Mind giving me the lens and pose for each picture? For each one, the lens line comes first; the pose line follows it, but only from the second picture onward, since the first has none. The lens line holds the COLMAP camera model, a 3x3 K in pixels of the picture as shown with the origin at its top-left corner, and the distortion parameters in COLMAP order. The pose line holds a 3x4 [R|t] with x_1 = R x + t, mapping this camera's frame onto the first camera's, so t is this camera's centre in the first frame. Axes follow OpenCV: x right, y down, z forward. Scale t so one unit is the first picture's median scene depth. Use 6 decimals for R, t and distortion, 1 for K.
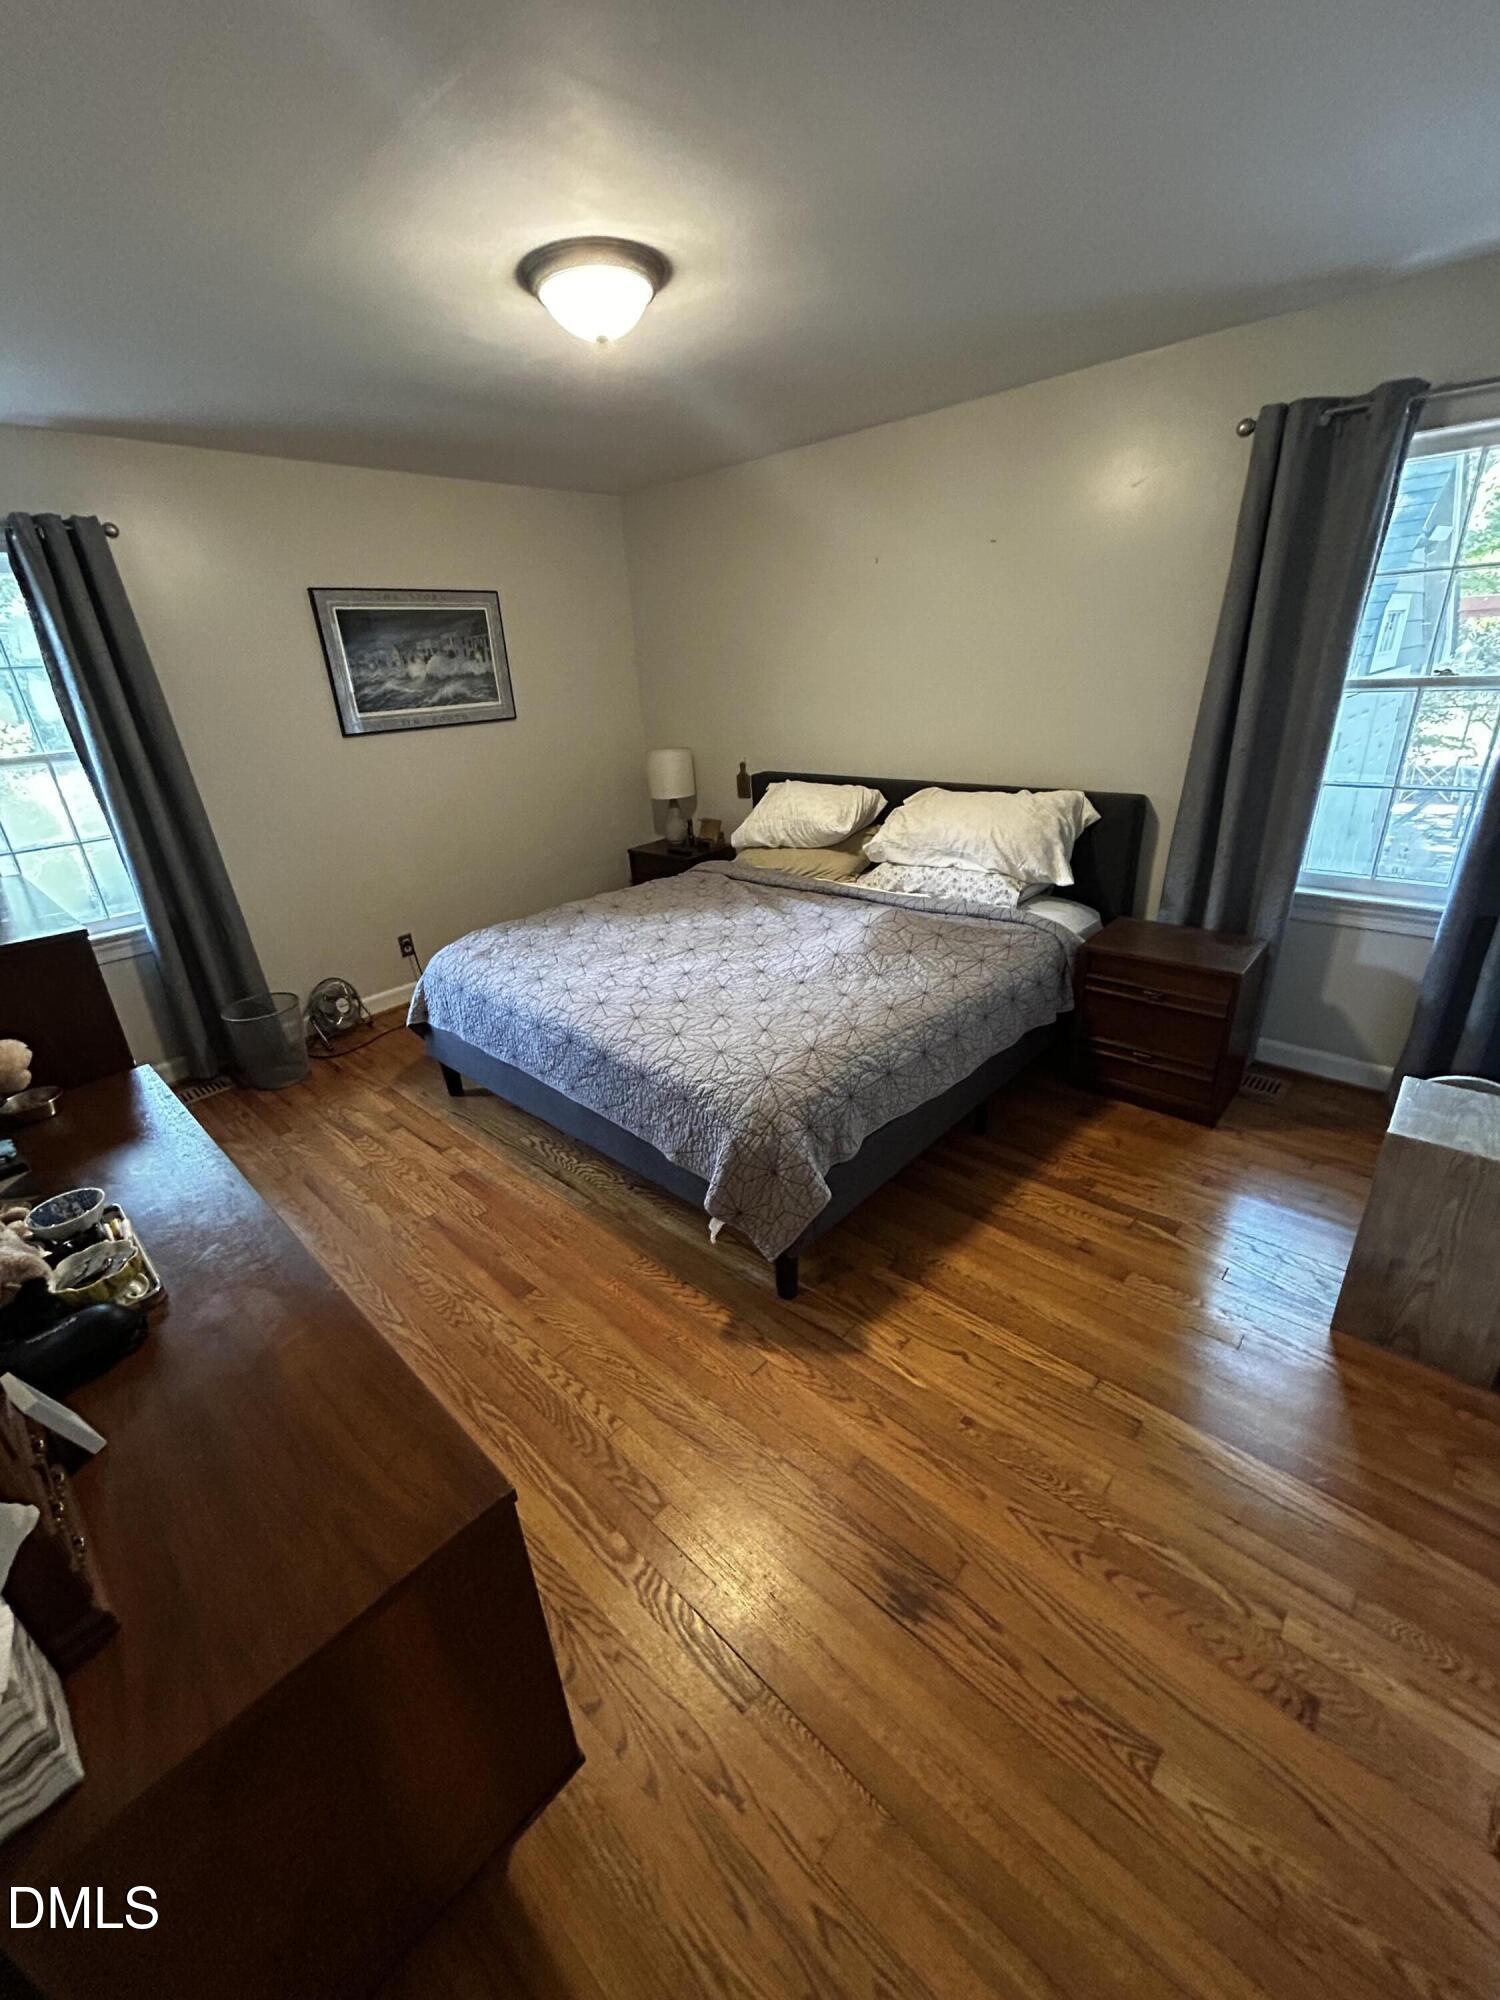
lens RADIAL K [[804.8, 0, 752.1], [0, 804.8, 1004.1], [0, 0, 1]] dist [0.003970, -0.000271]
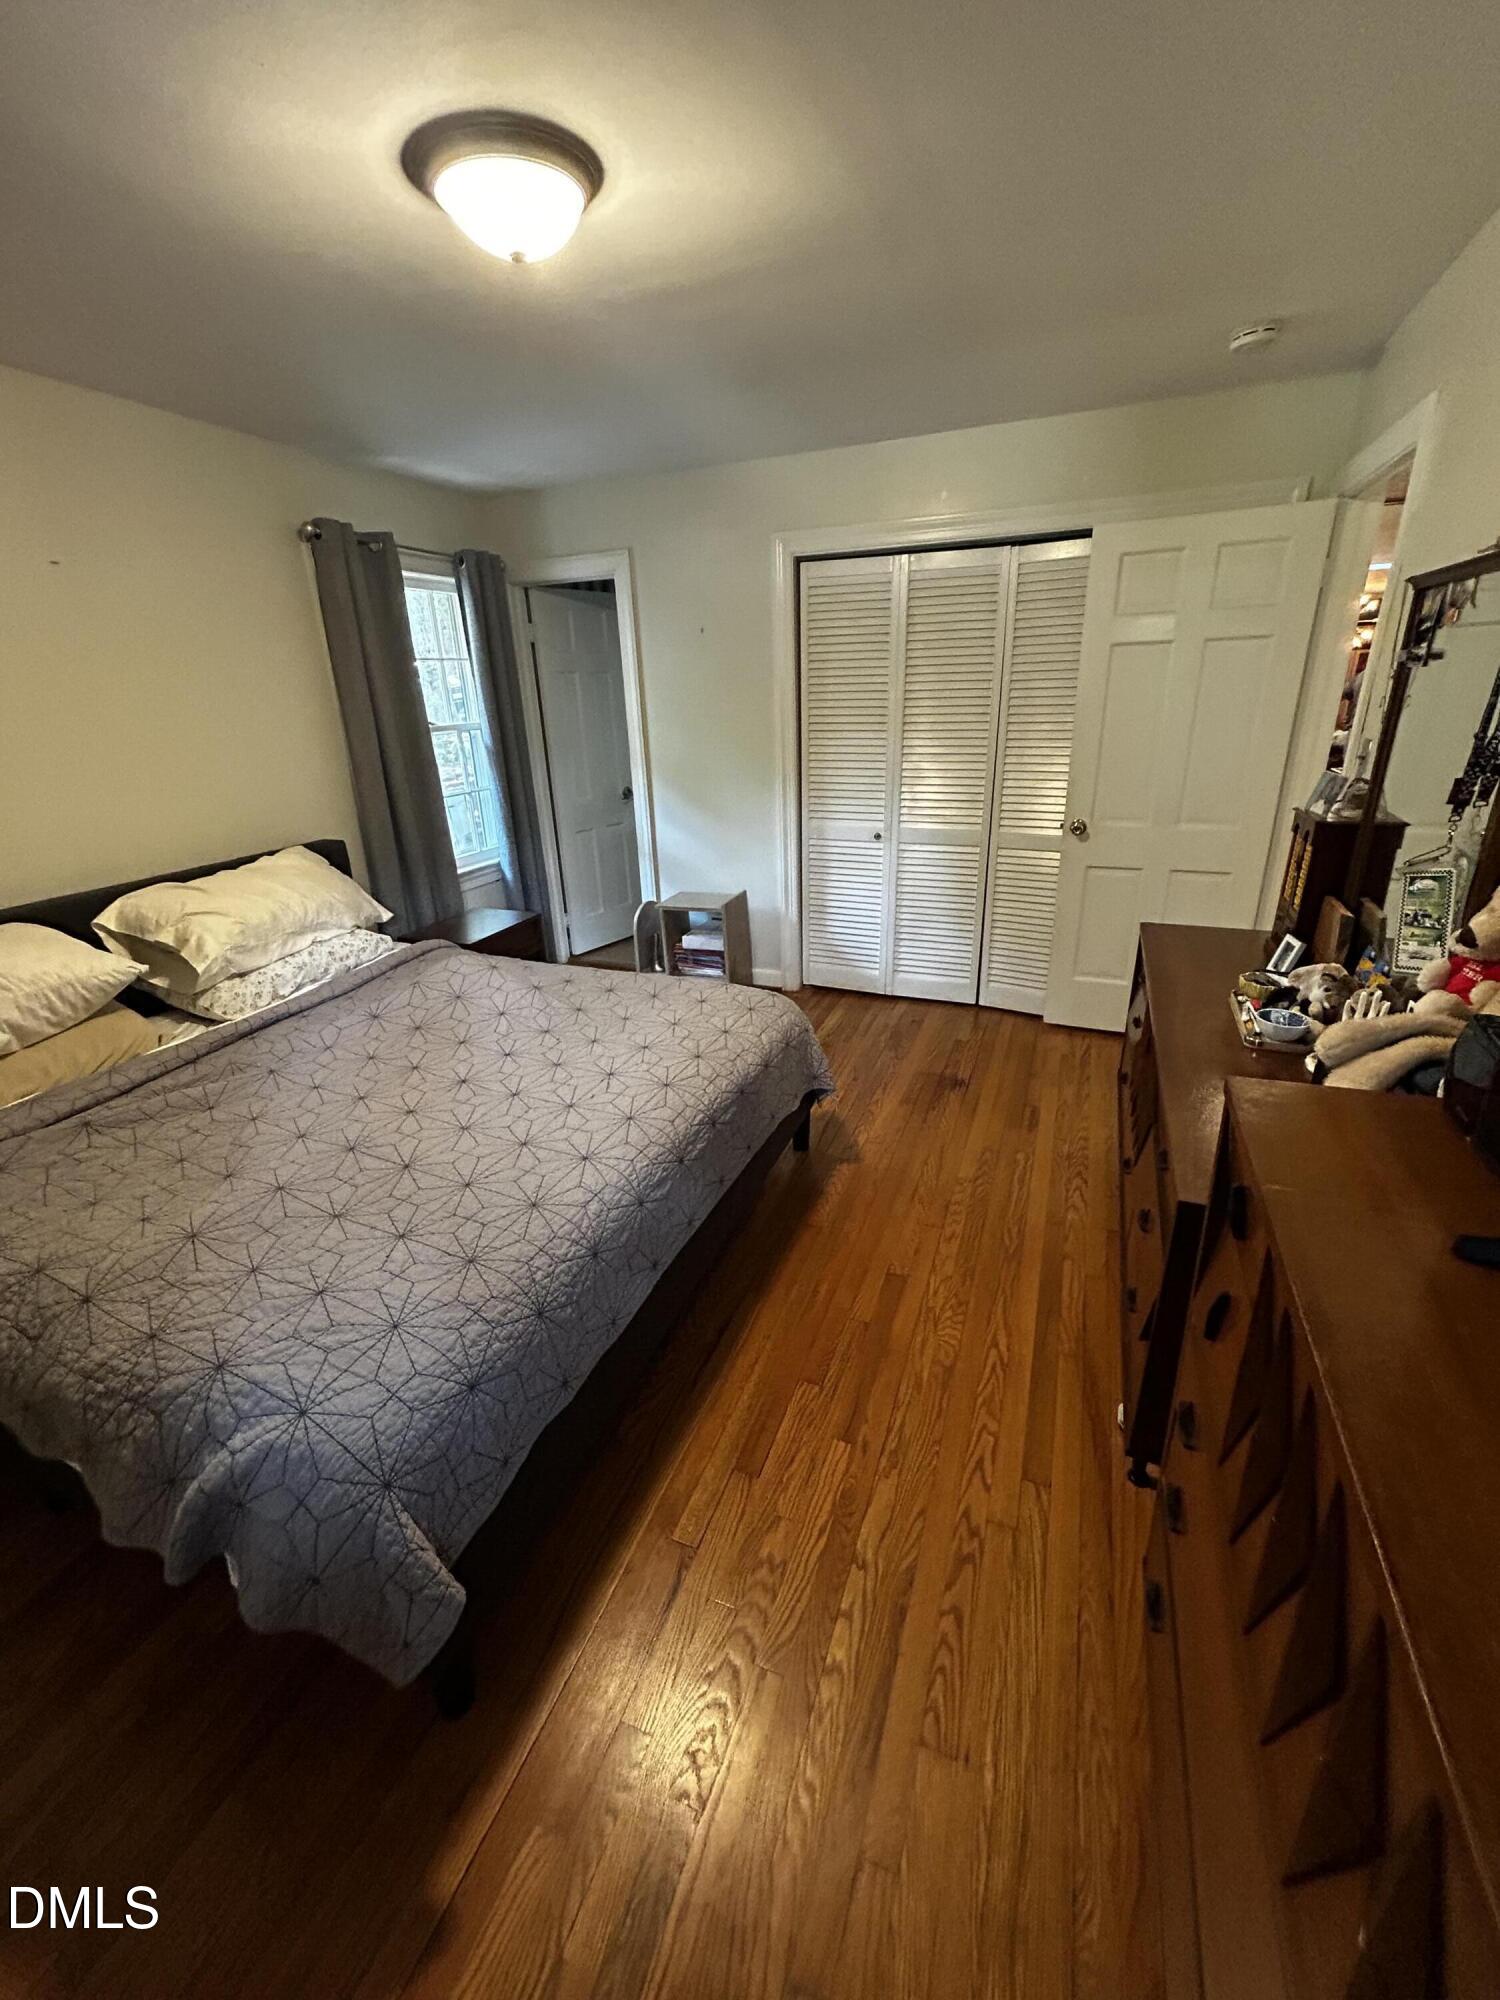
lens RADIAL K [[804.8, 0, 752.1], [0, 804.8, 1004.1], [0, 0, 1]] dist [0.003970, -0.000271]
pose [[-0.360293, -0.277925, 0.890476, -0.726034], [0.418540, 0.804948, 0.420575, -0.293988], [-0.833674, 0.524230, -0.173694, 0.822931]]
